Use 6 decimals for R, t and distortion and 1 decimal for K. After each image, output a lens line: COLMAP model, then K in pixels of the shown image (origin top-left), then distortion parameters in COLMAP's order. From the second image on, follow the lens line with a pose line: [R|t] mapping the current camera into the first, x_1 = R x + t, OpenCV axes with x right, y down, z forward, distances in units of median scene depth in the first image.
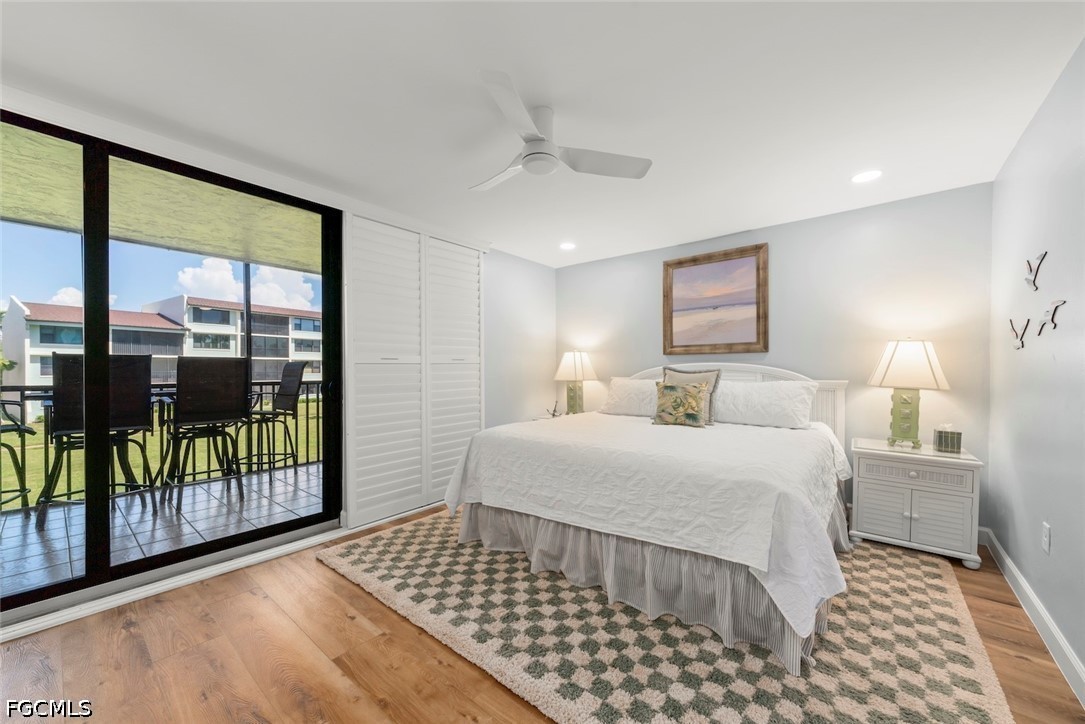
lens RADIAL K [[401.8, 0, 545.6], [0, 401.8, 367.1], [0, 0, 1]] dist [-0.000047, -0.000189]
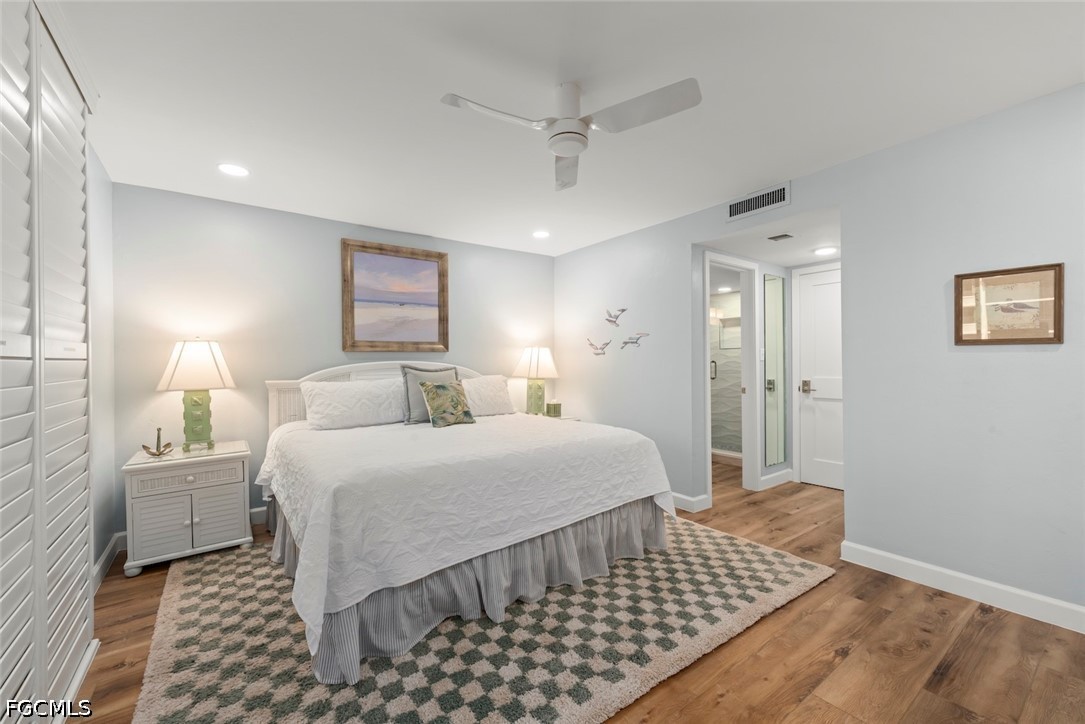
lens RADIAL K [[436.7, 0, 536.0], [0, 436.7, 360.2], [0, 0, 1]] dist [0.000046, -0.000013]
pose [[0.267004, 0.008389, 0.963659, -0.581587], [0.005356, 0.999934, -0.010189, -0.000582], [-0.963681, 0.007881, 0.266941, 0.471013]]
